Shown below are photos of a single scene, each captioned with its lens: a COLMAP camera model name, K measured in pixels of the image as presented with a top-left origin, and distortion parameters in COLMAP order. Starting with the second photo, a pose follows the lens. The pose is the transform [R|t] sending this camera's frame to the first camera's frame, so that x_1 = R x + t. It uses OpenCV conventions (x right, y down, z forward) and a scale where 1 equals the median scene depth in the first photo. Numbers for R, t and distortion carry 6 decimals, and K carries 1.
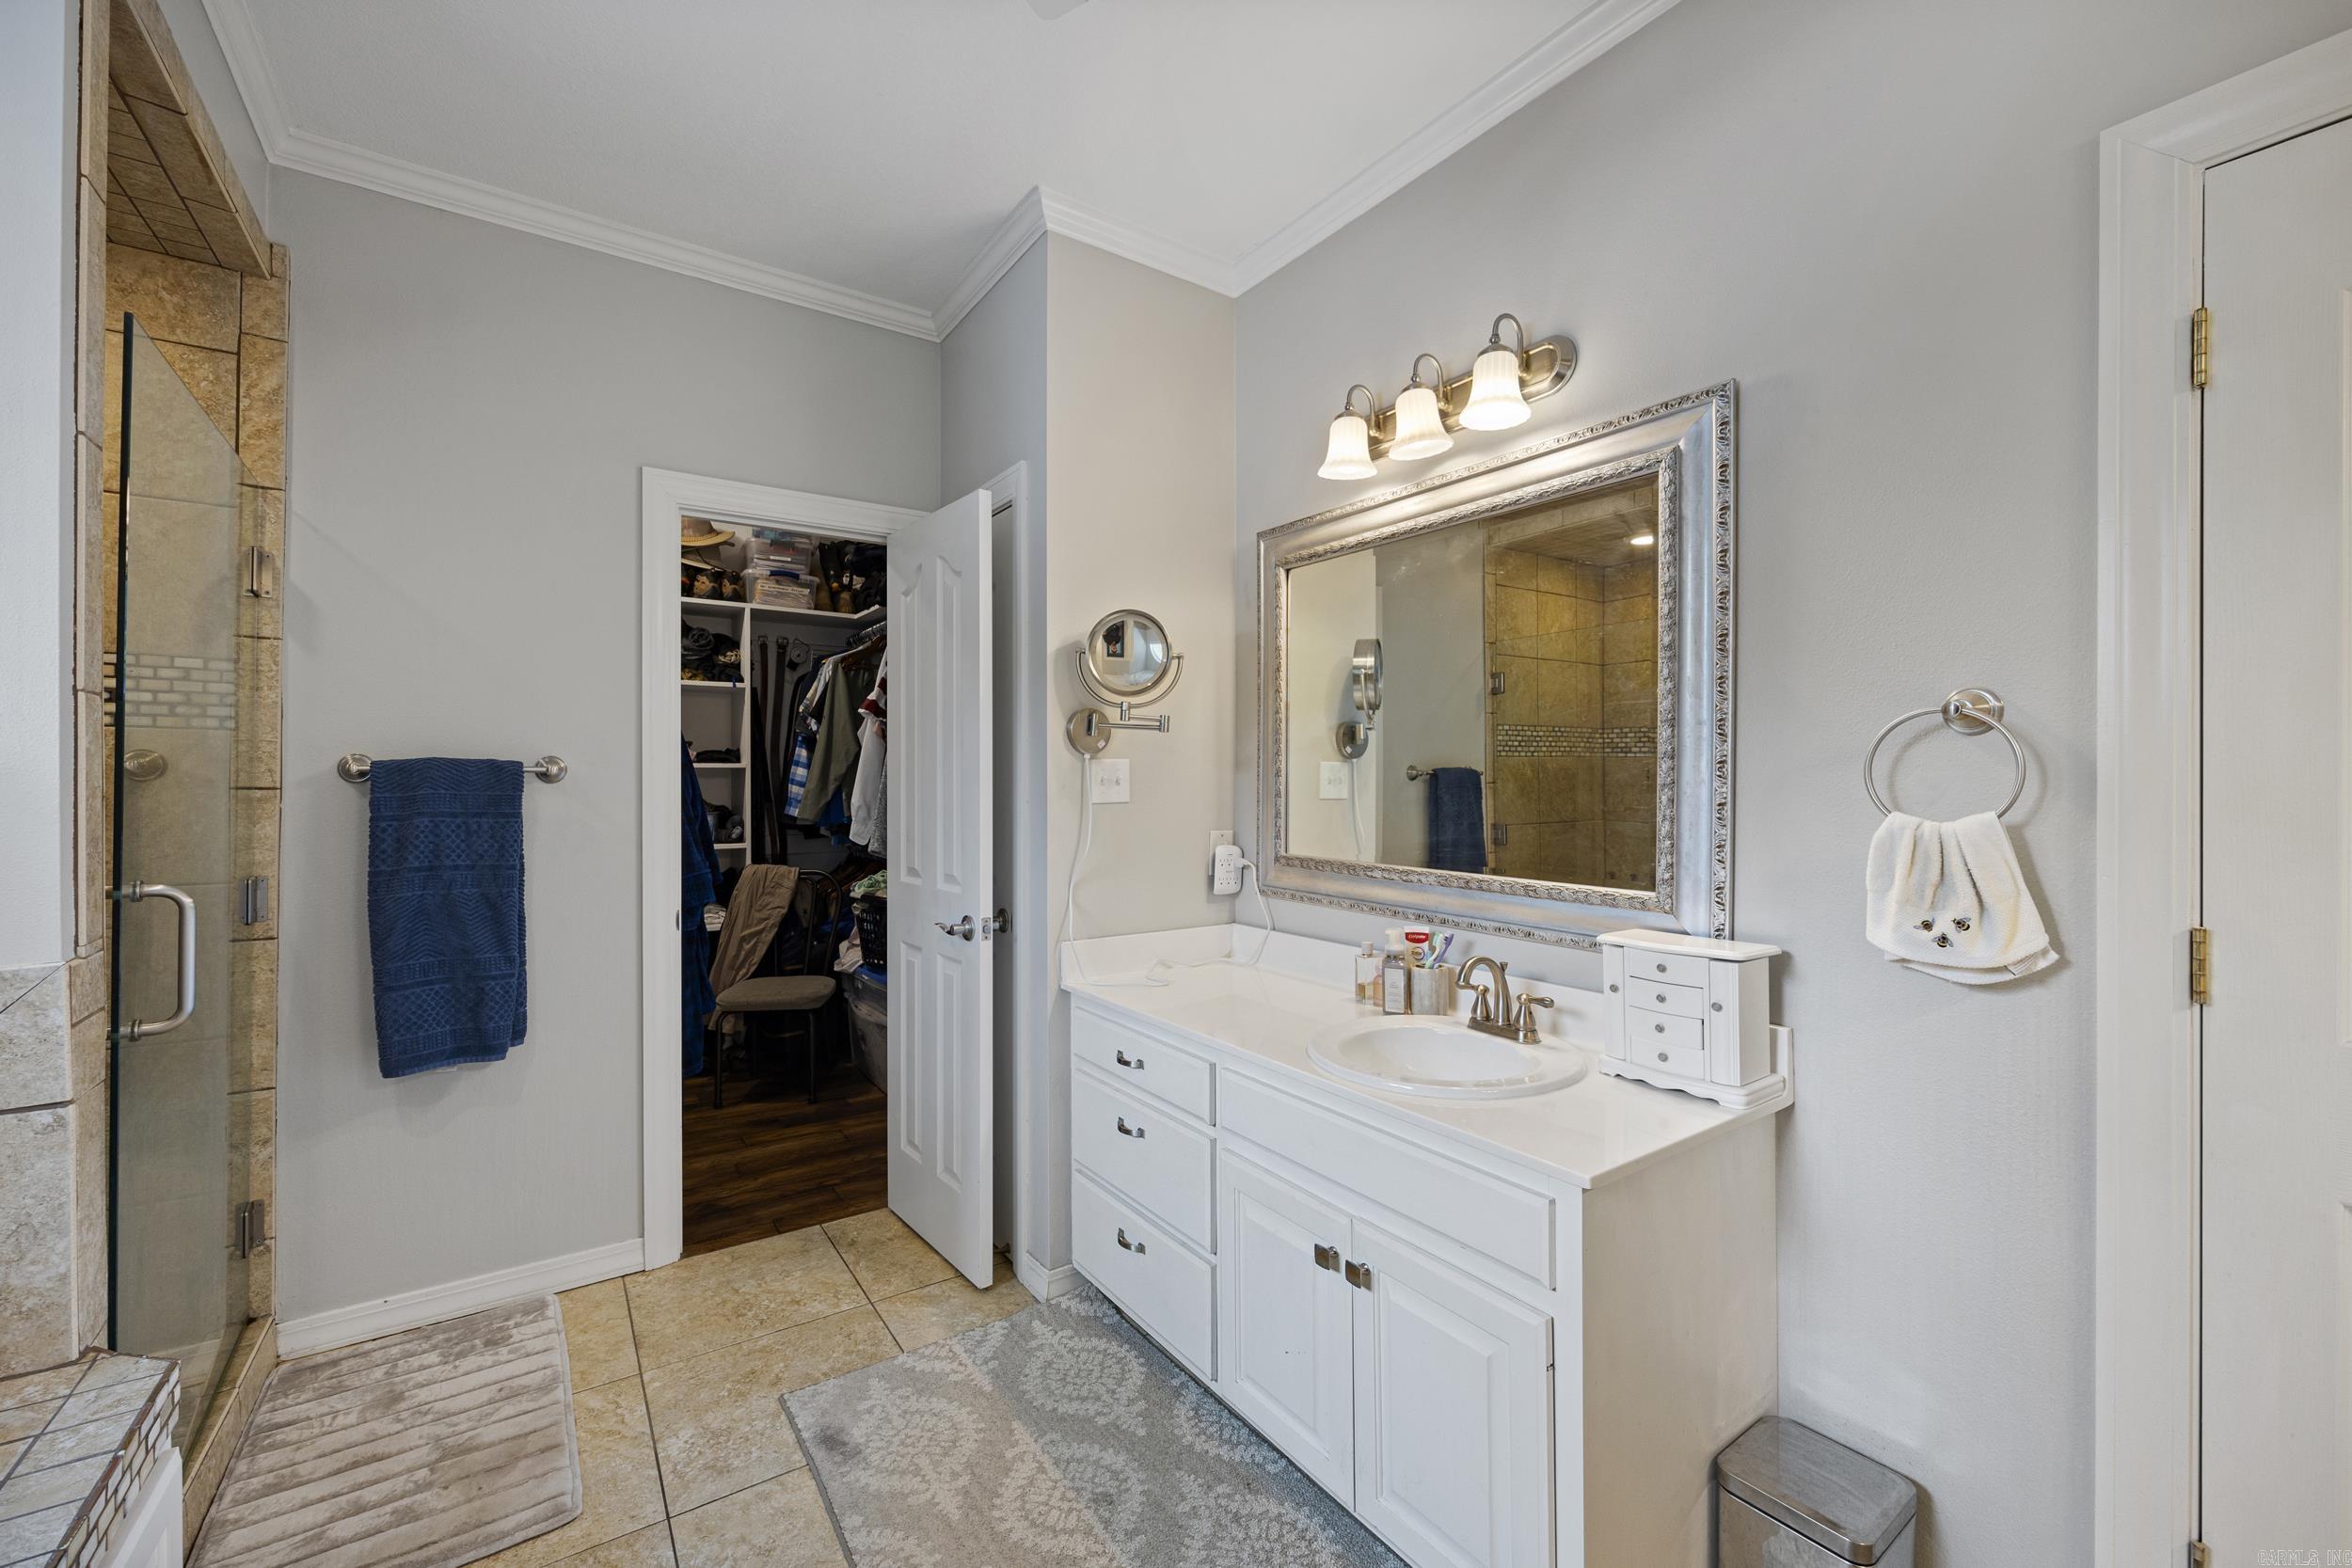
lens RADIAL K [[945.7, 0, 1180.7], [0, 945.7, 780.5], [0, 0, 1]] dist [-0.004115, 0.000598]
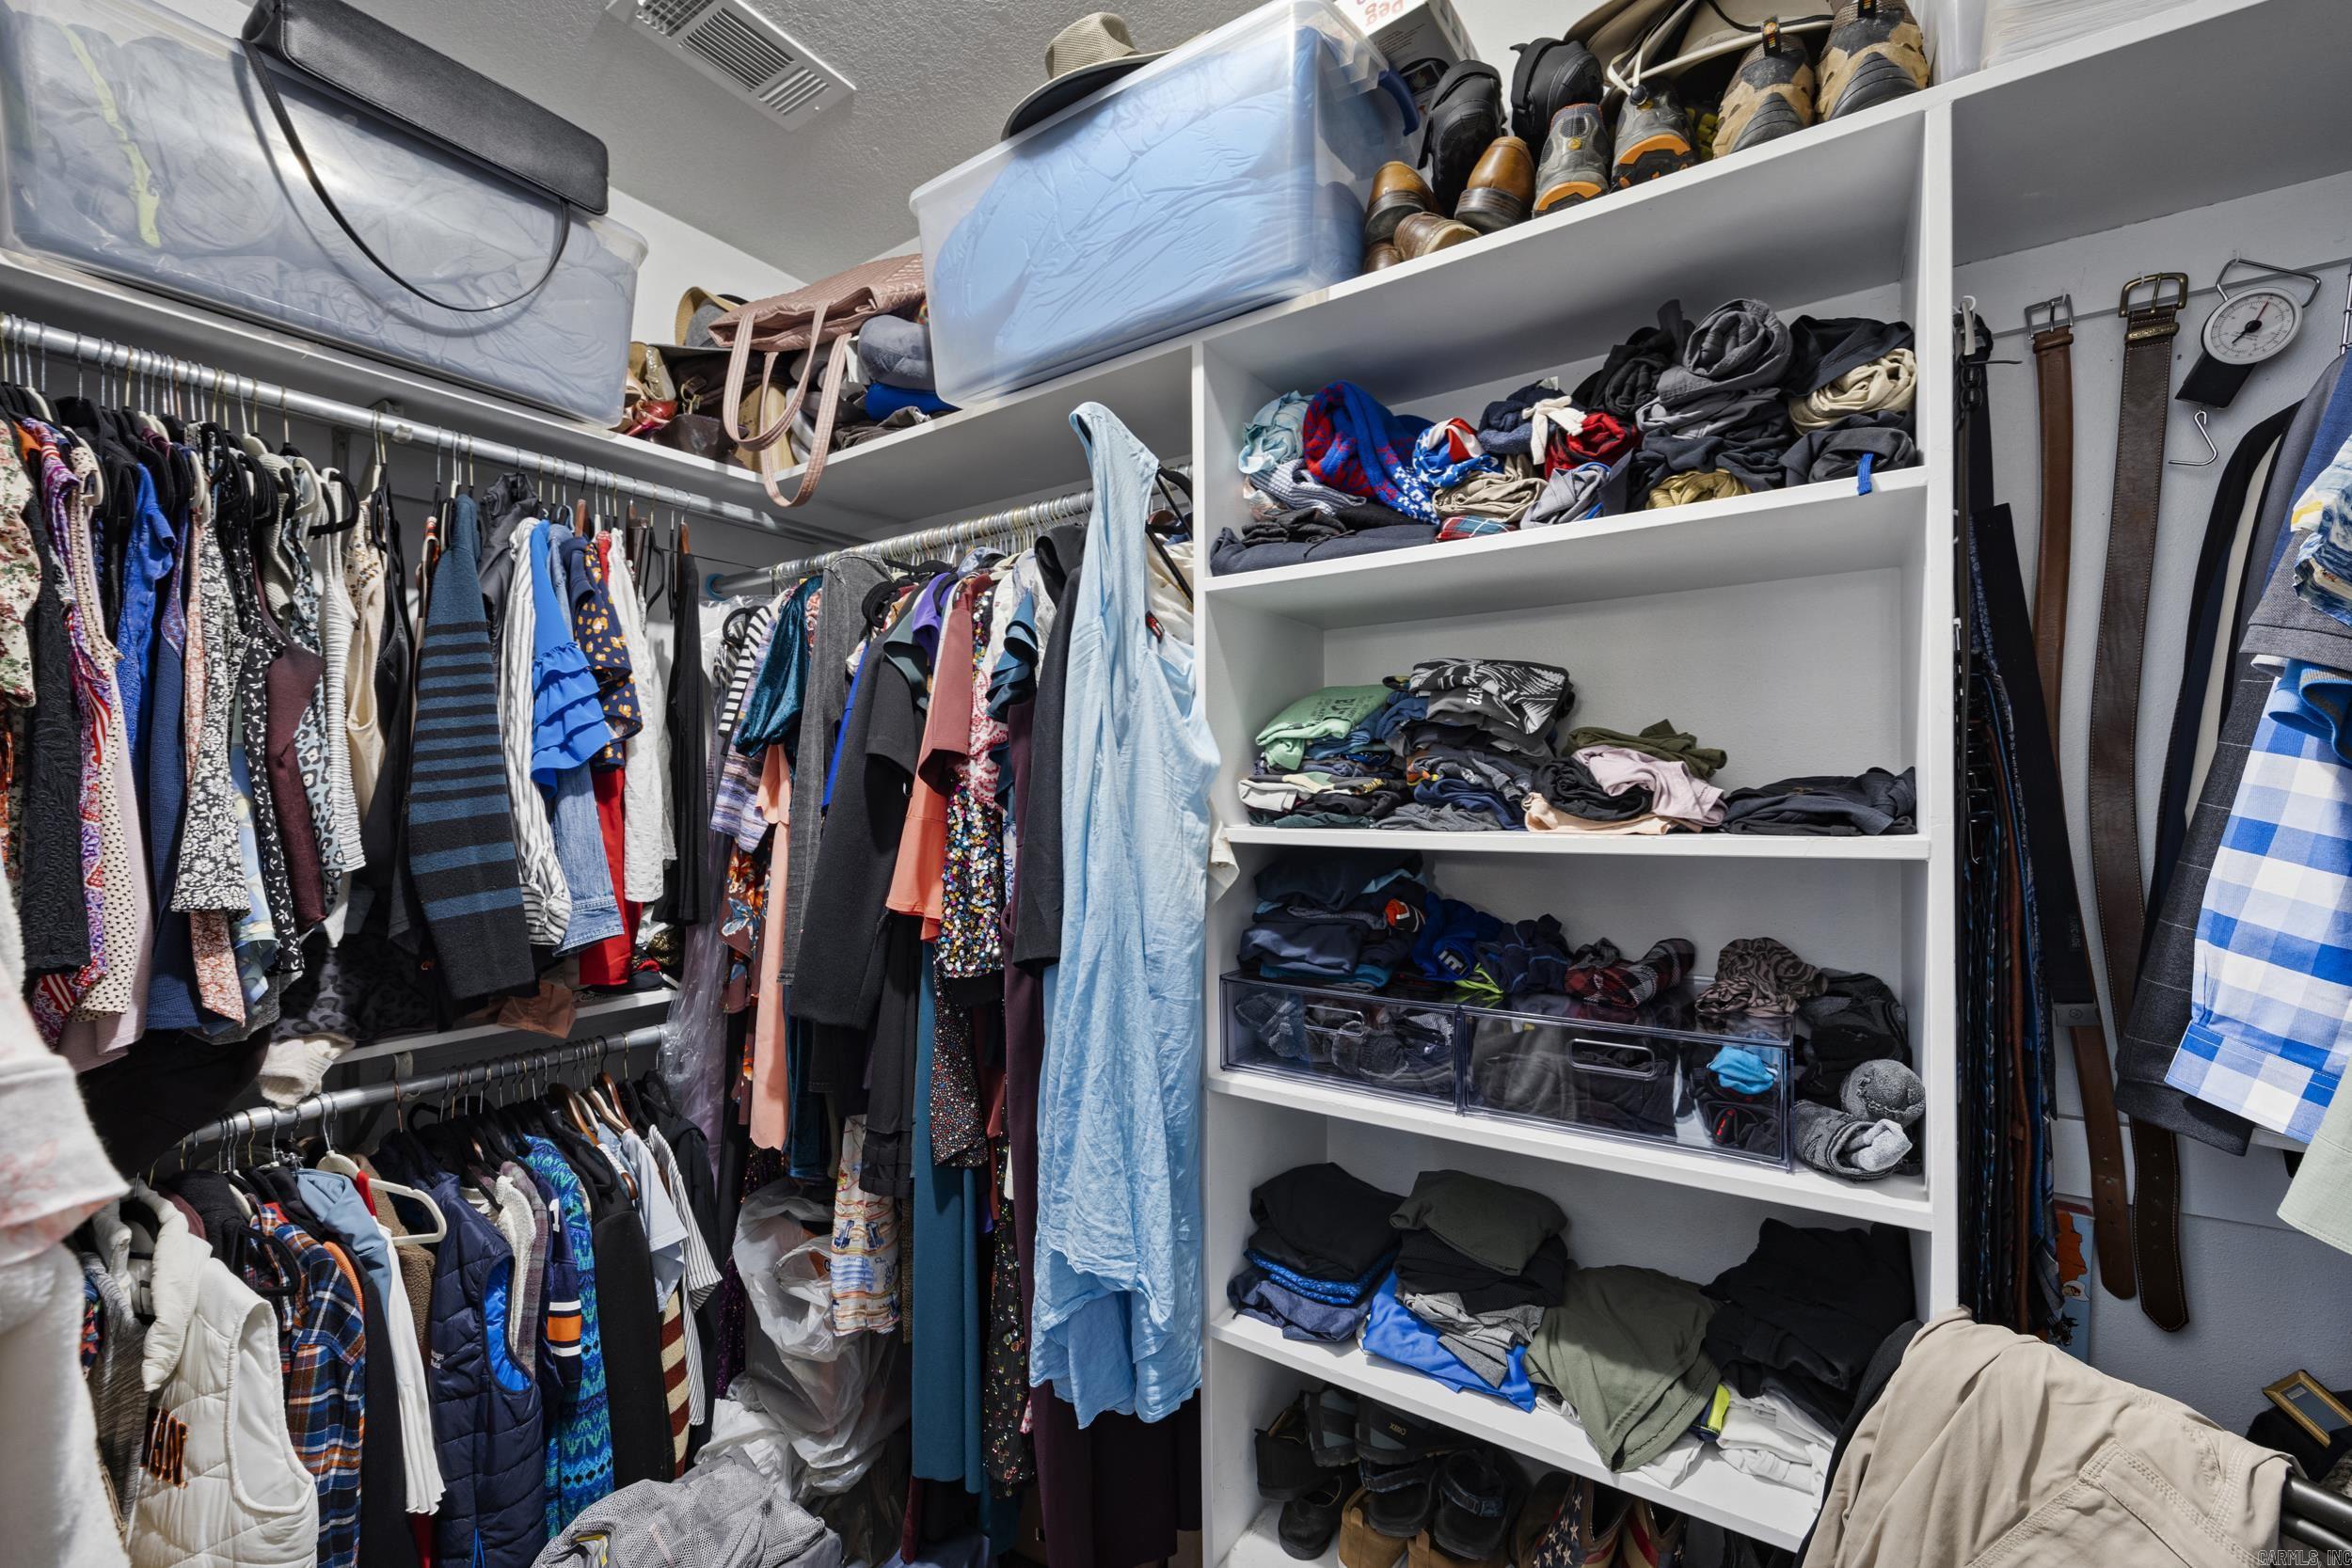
lens RADIAL K [[945.7, 0, 1174.2], [0, 945.7, 823.8], [0, 0, 1]] dist [-0.004115, 0.000598]
pose [[0.370717, 0.006039, -0.928726, -0.646310], [-0.005196, 0.999977, 0.004429, -0.043979], [0.928731, 0.003184, 0.370740, 1.514584]]
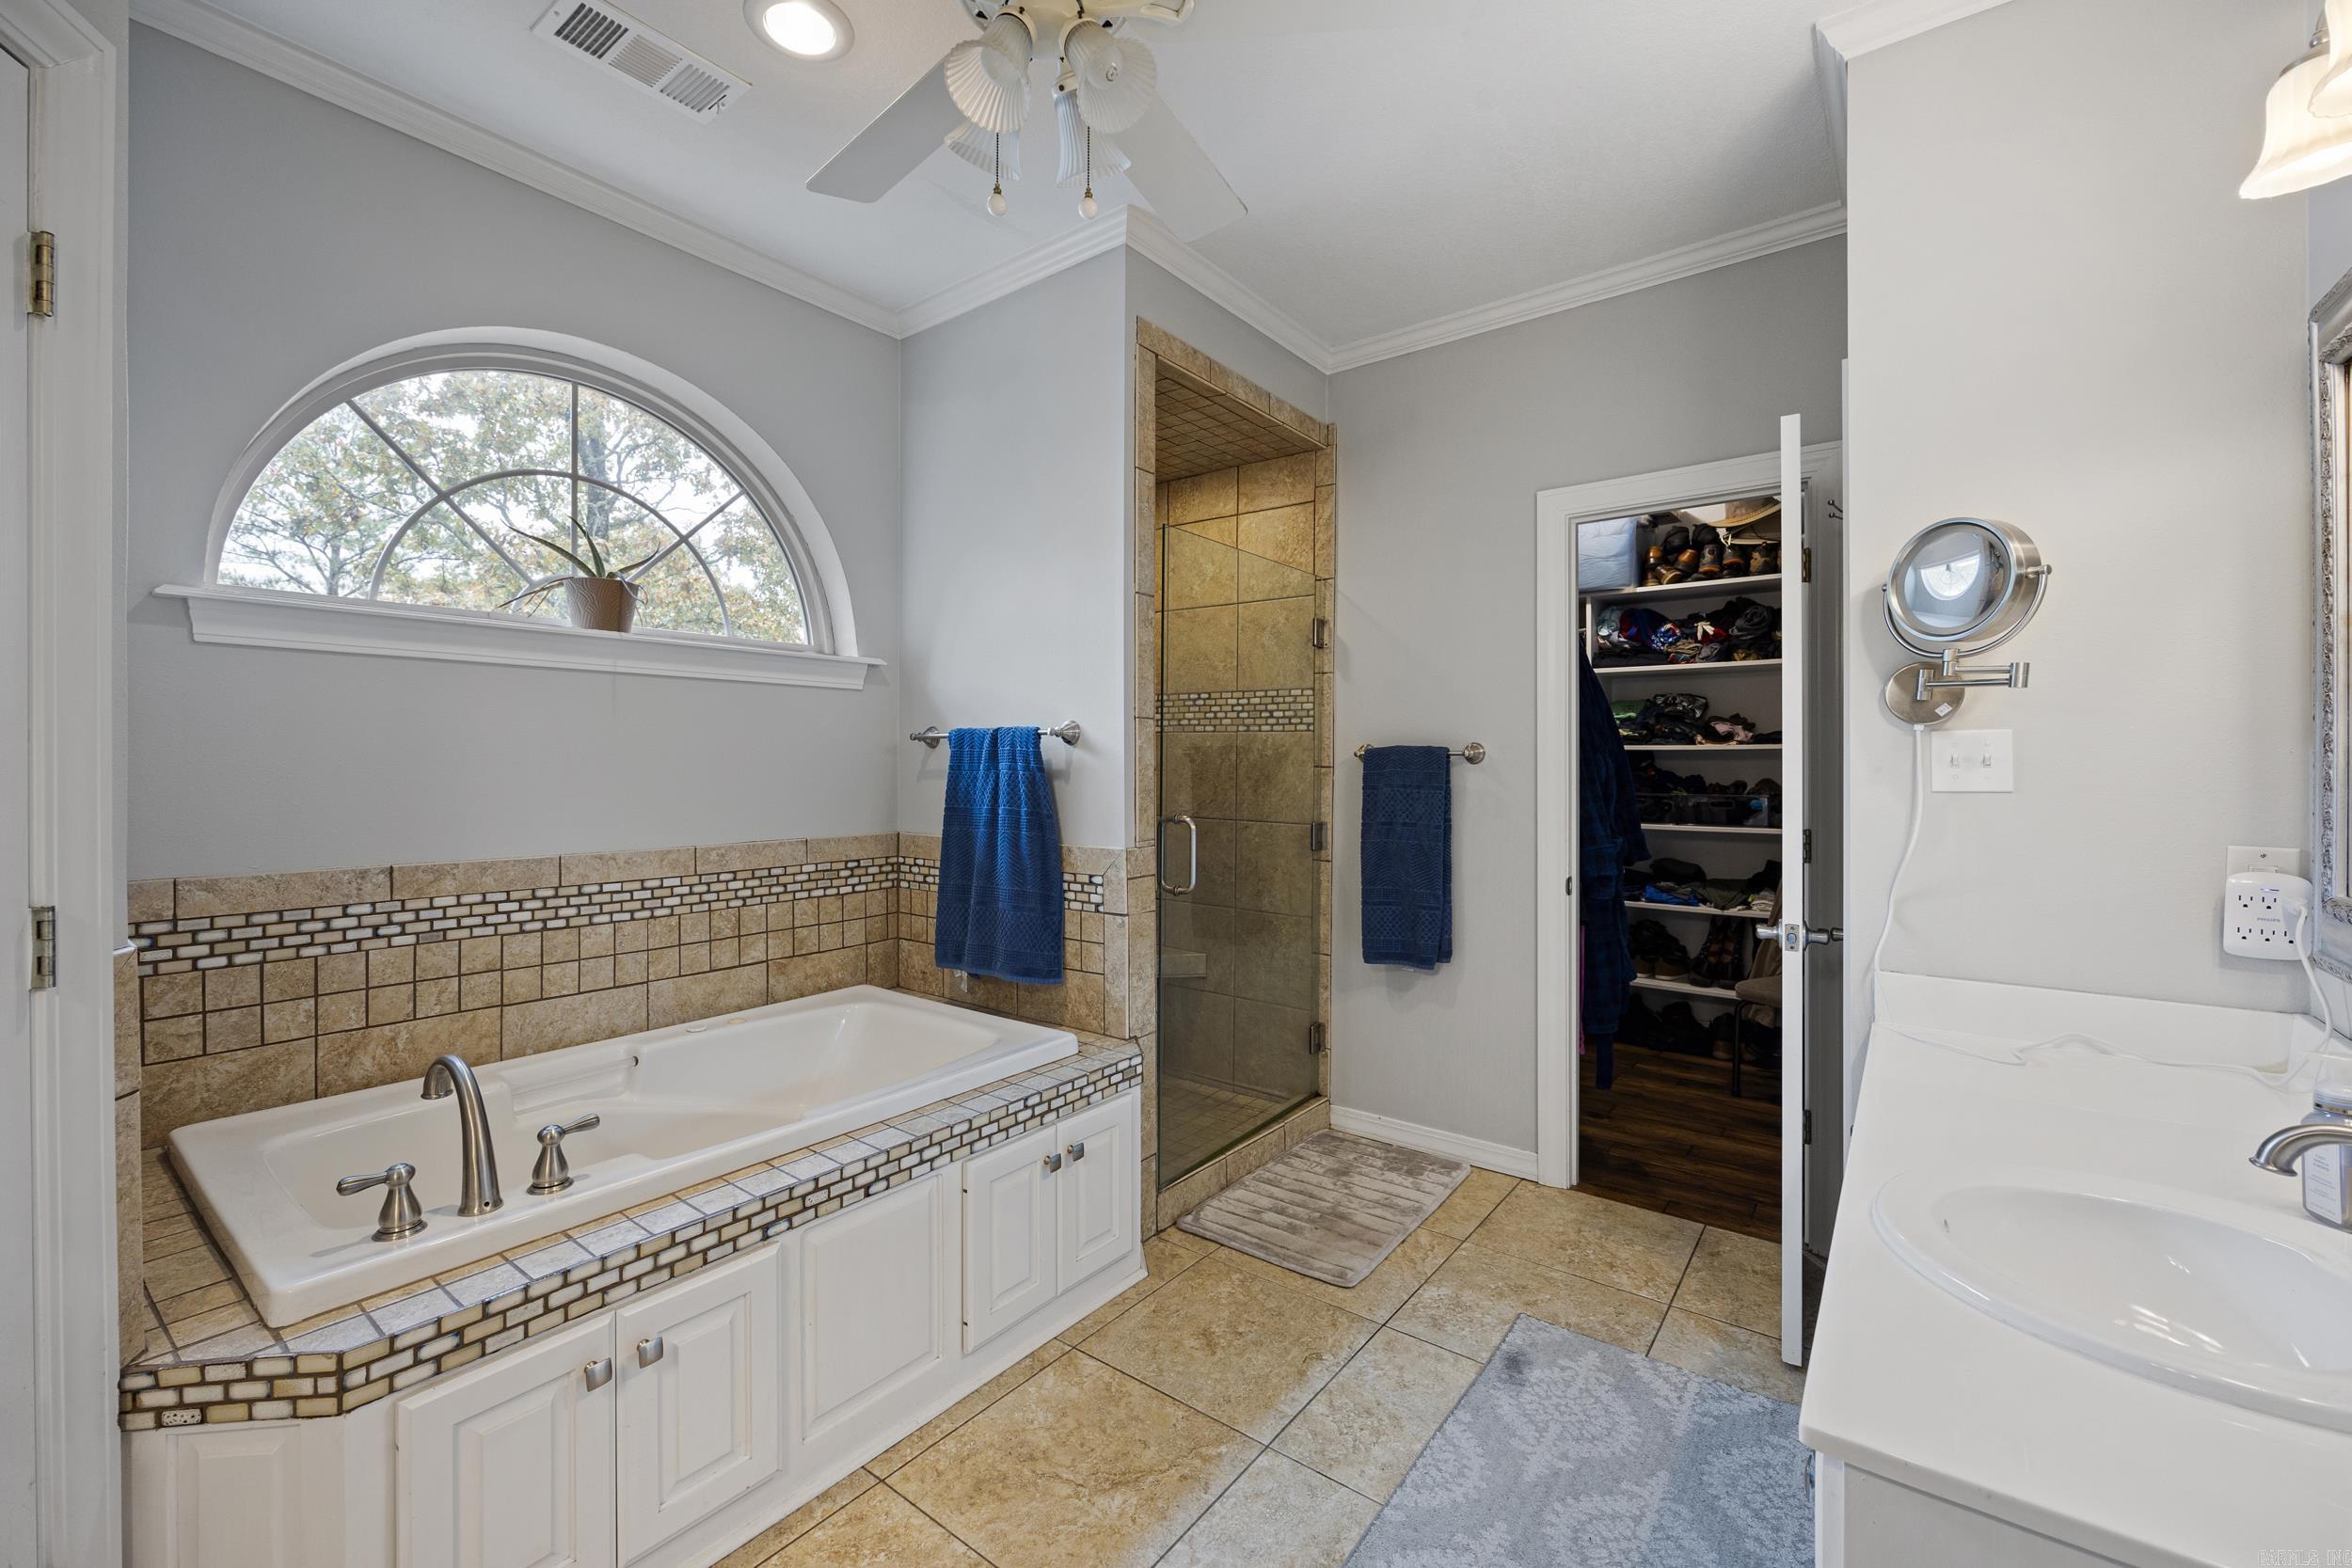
lens RADIAL K [[945.7, 0, 1162.6], [0, 945.7, 774.7], [0, 0, 1]] dist [-0.004115, 0.000598]
pose [[0.310311, 0.010158, -0.950581, 0.452874], [-0.001238, 0.999946, 0.010281, 0.005041], [0.950634, -0.002013, 0.310307, 0.230616]]
